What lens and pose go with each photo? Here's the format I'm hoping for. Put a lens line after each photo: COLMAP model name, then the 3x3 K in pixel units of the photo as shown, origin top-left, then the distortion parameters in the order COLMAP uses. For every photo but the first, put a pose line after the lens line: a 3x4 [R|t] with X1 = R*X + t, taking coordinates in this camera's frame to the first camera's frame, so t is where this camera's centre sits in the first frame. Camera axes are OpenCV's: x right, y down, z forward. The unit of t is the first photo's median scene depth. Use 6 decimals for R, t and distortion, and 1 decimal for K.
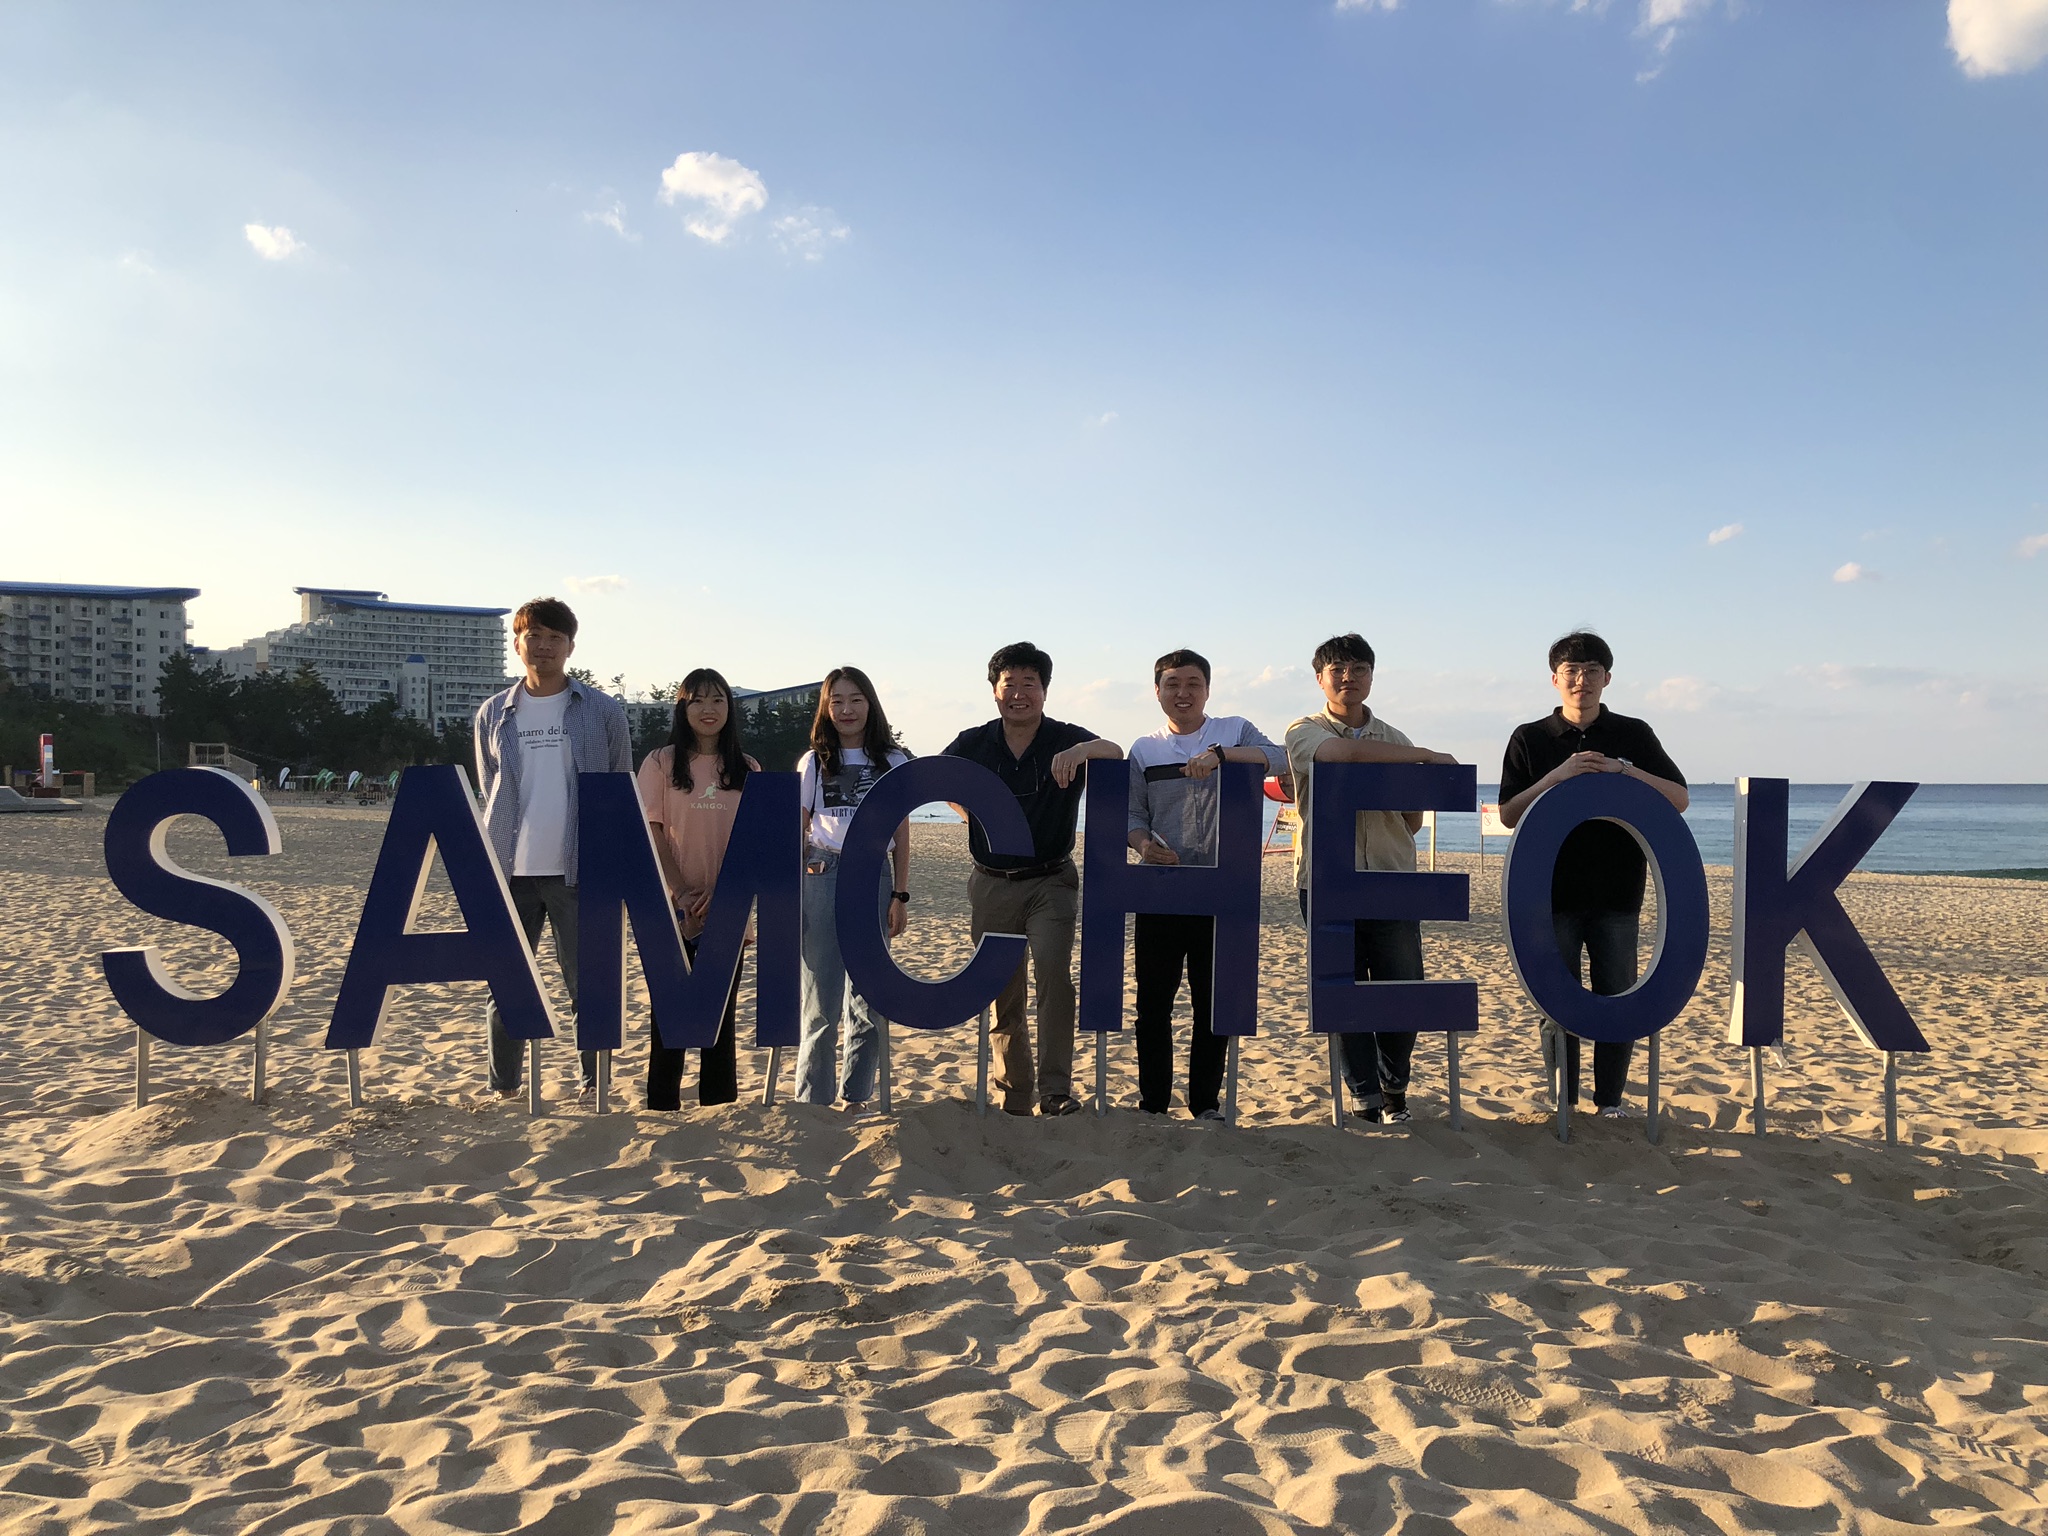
lens RADIAL K [[1637.8, 0, 1024.0], [0, 1637.8, 768.0], [0, 0, 1]] dist [0.016810, -0.008918]
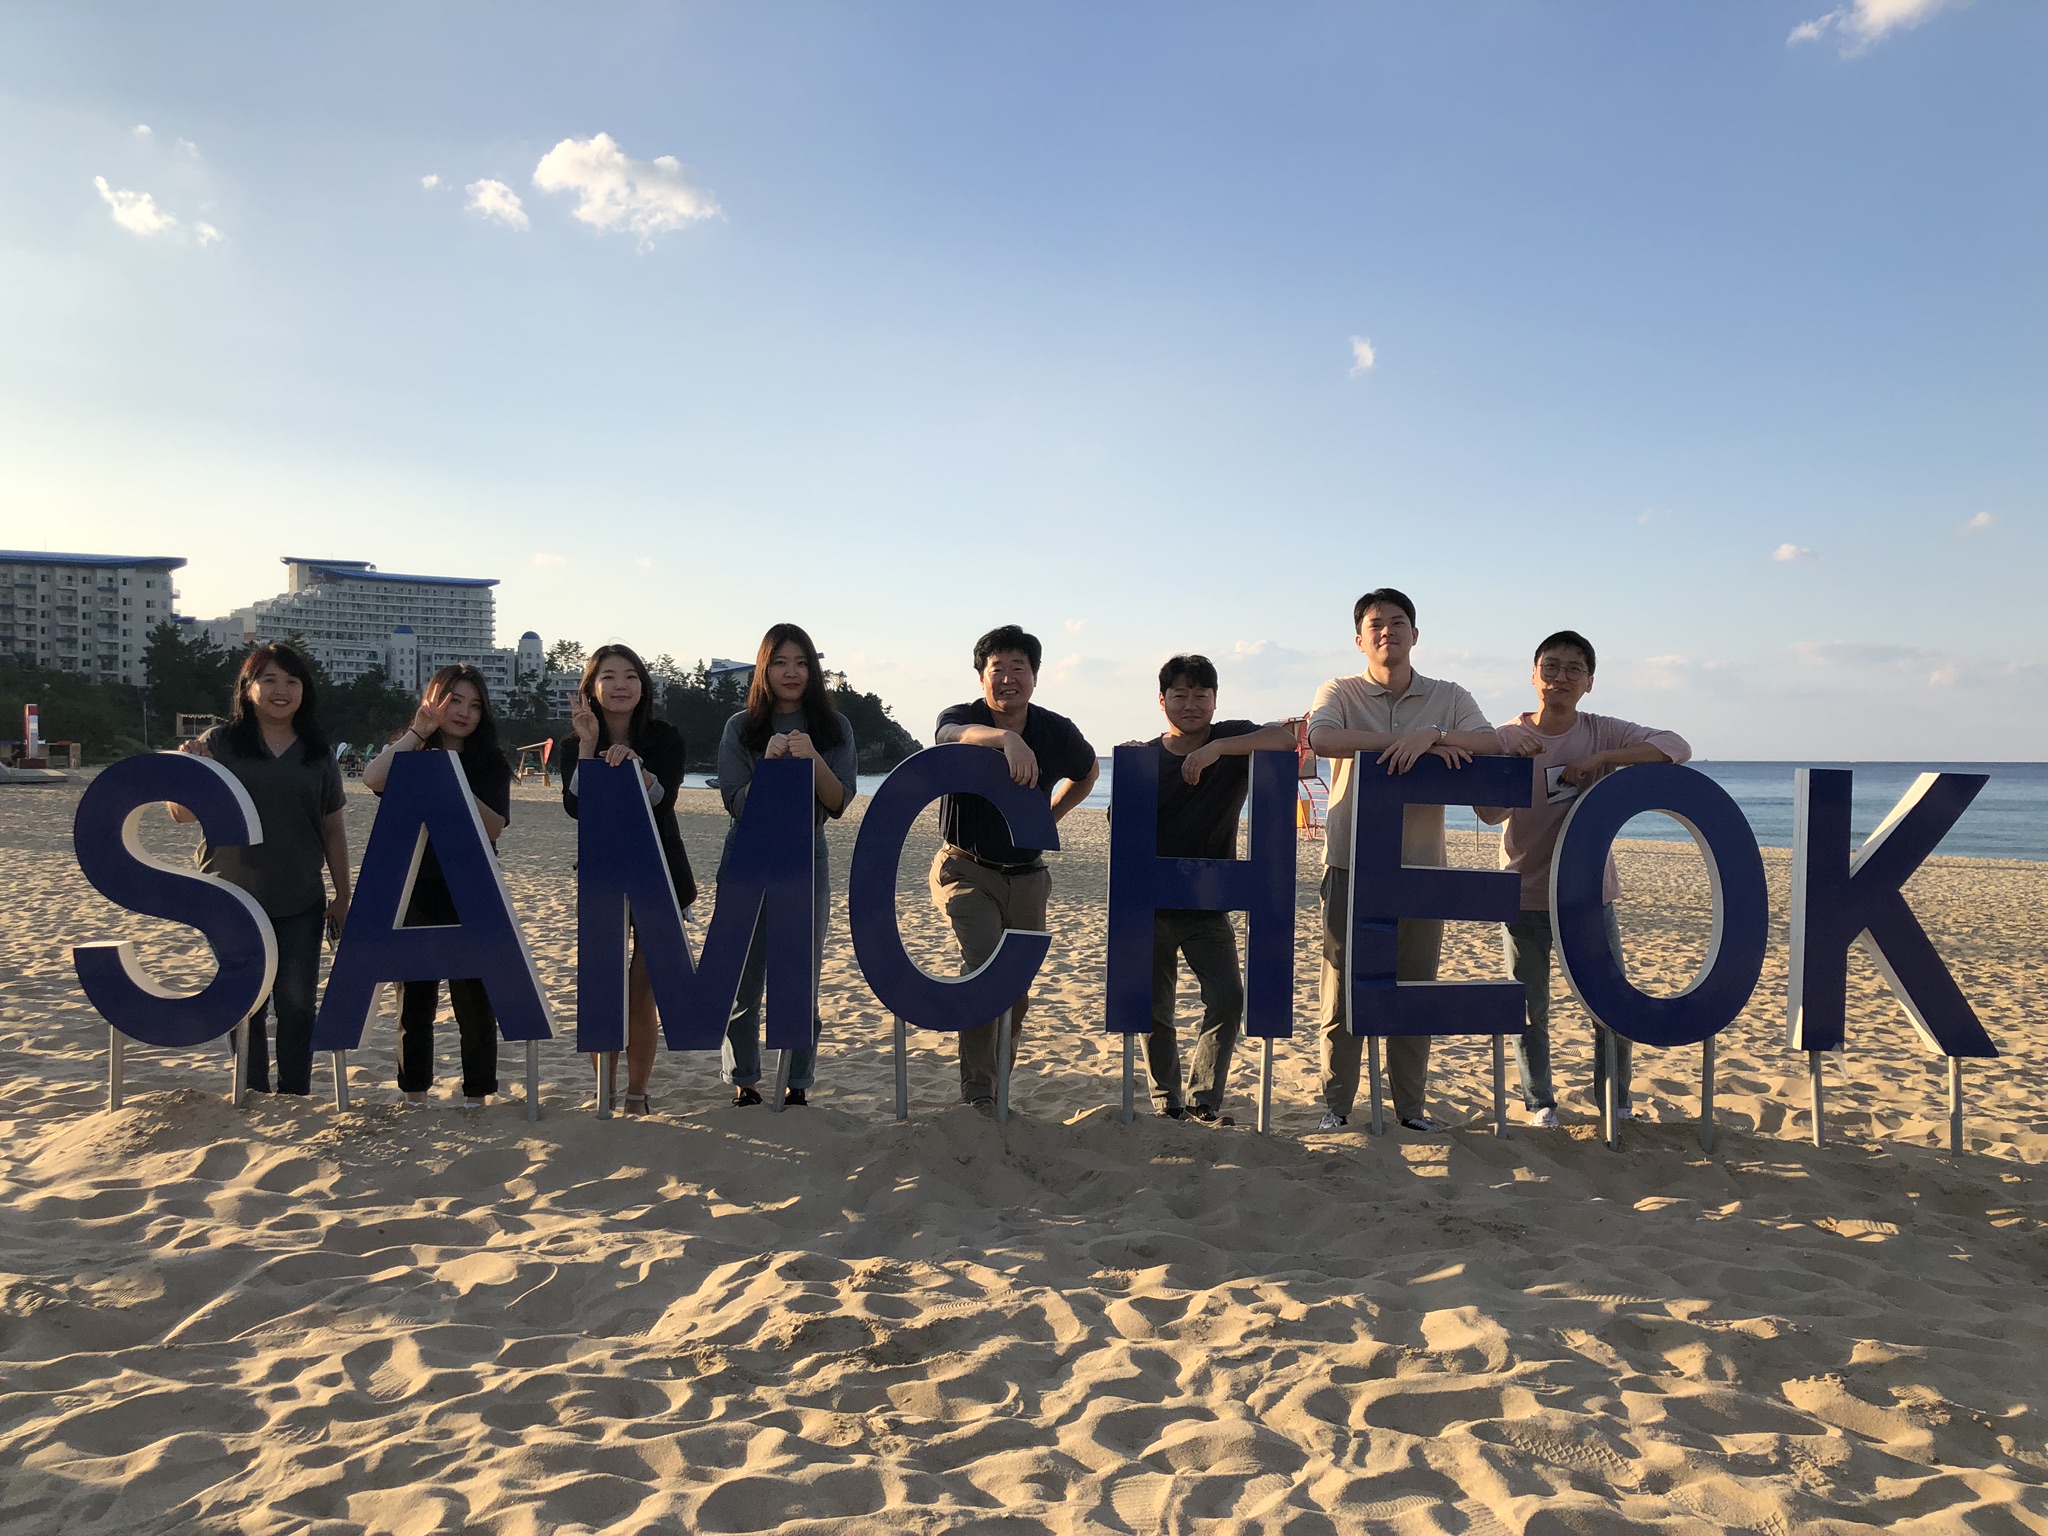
lens RADIAL K [[1637.8, 0, 1024.0], [0, 1637.8, 768.0], [0, 0, 1]] dist [0.016810, -0.008918]
pose [[0.999973, 0.004162, 0.006135, -0.027738], [-0.004258, 0.999867, 0.015765, -0.010620], [-0.006068, -0.015790, 0.999857, 0.072566]]
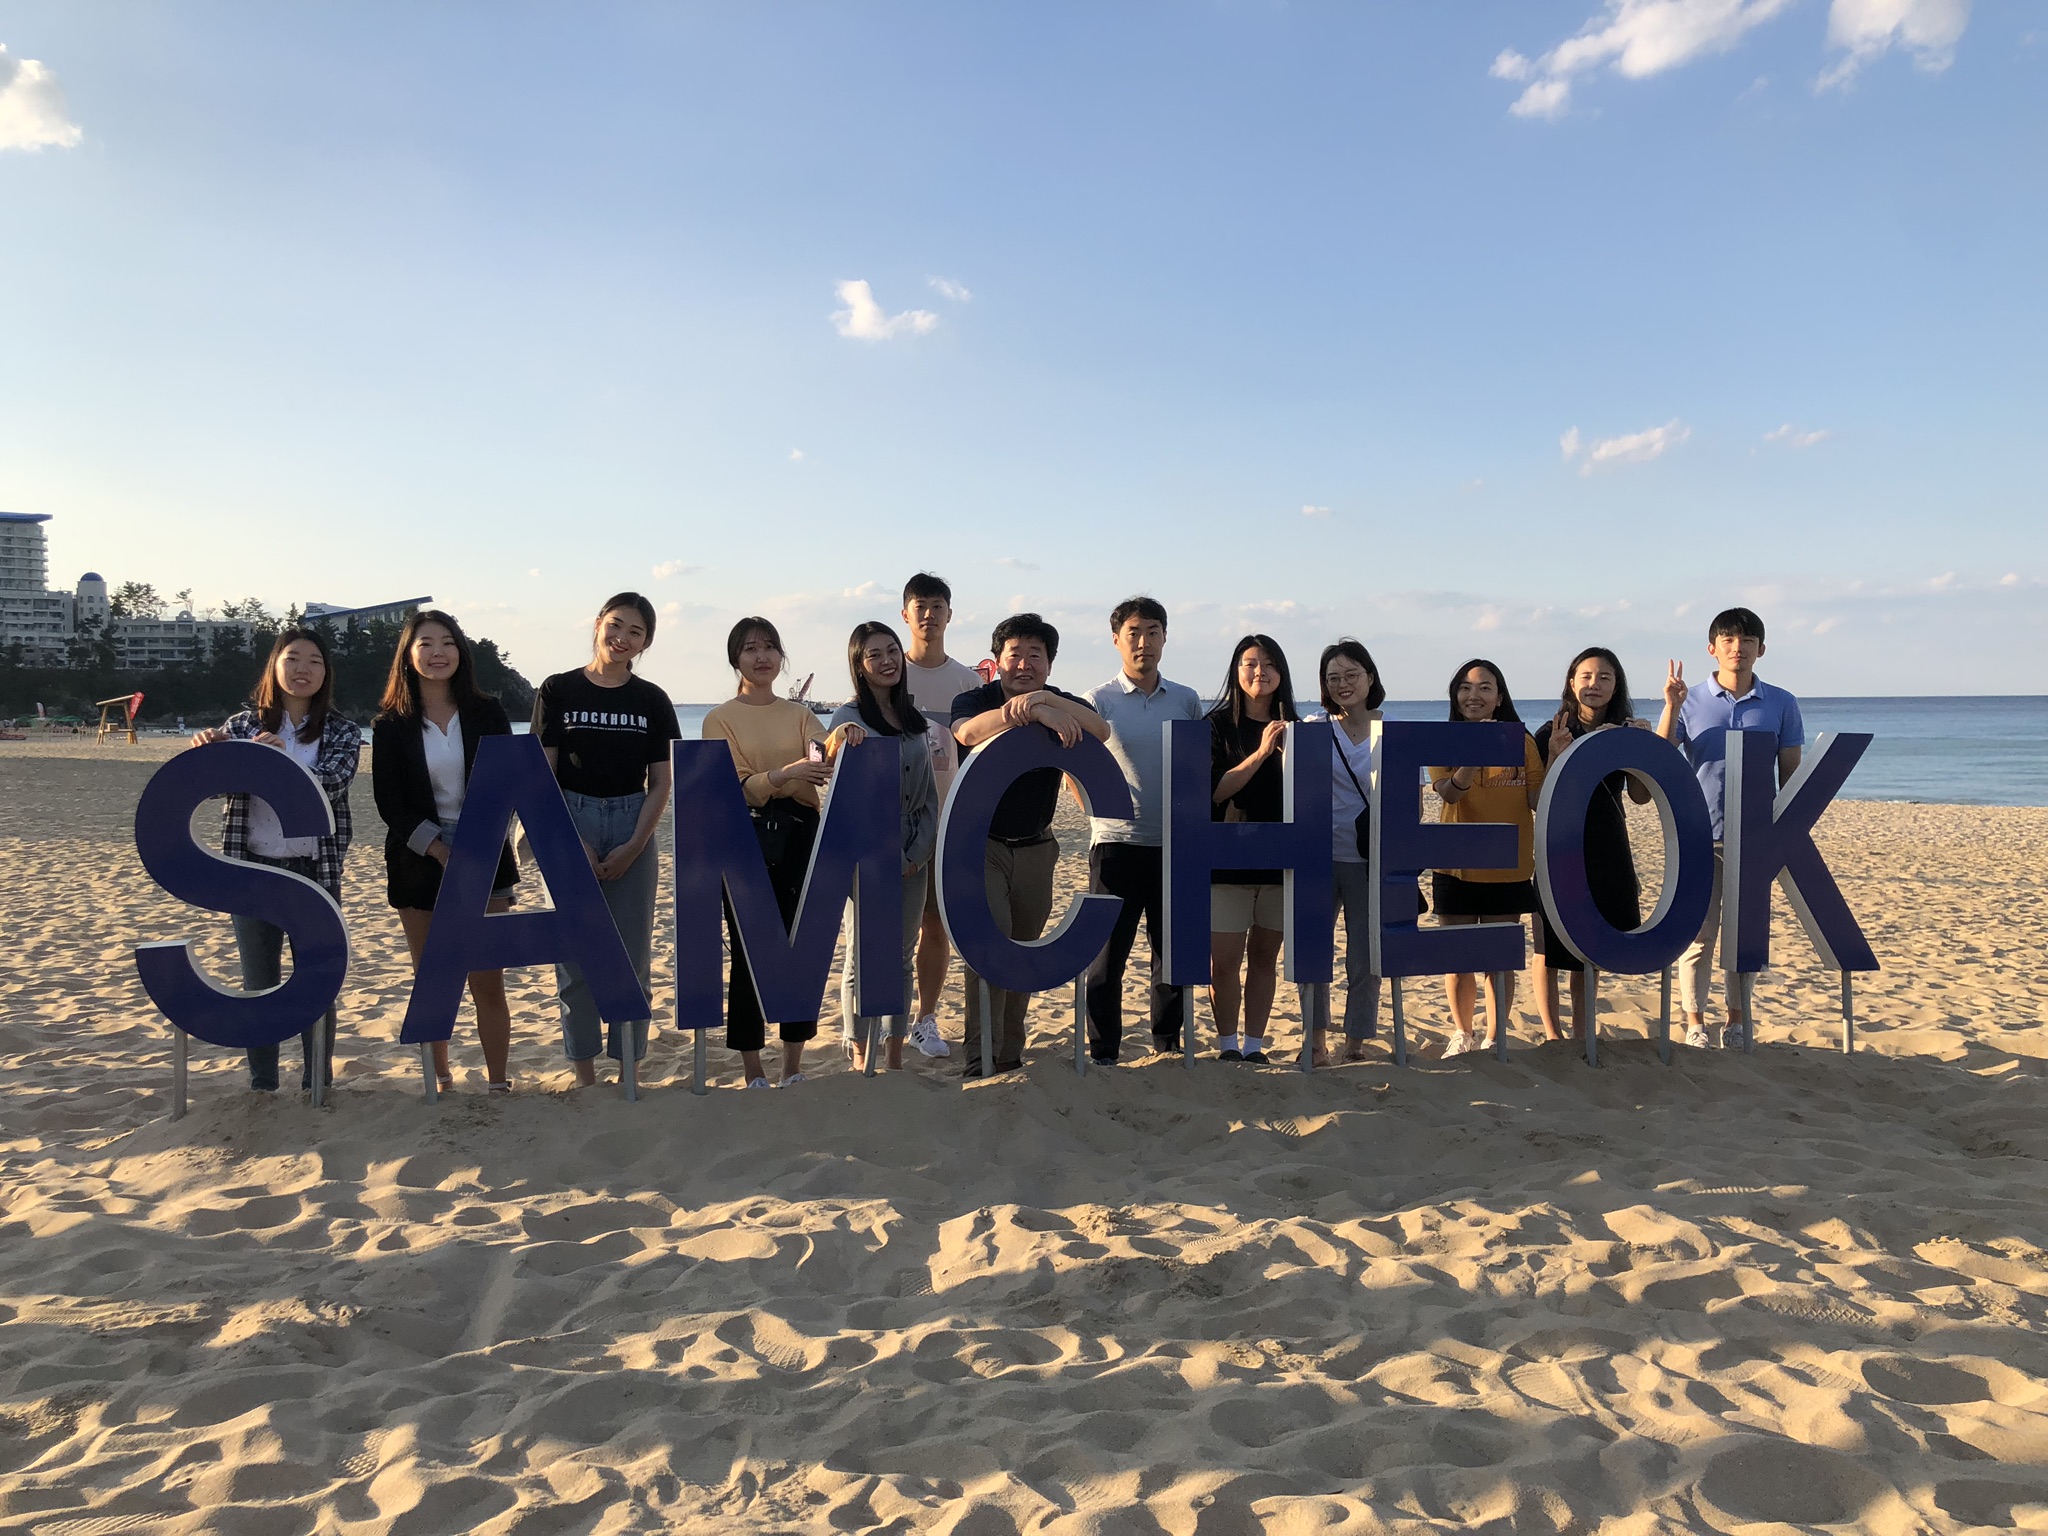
lens RADIAL K [[1639.5, 0, 1017.4], [0, 1639.5, 775.1], [0, 0, 1]] dist [0.009738, 0.004783]
pose [[0.974990, -0.016514, 0.221633, -0.386464], [0.004885, 0.998587, 0.052917, -0.033754], [-0.222194, -0.050511, 0.973693, 0.048259]]
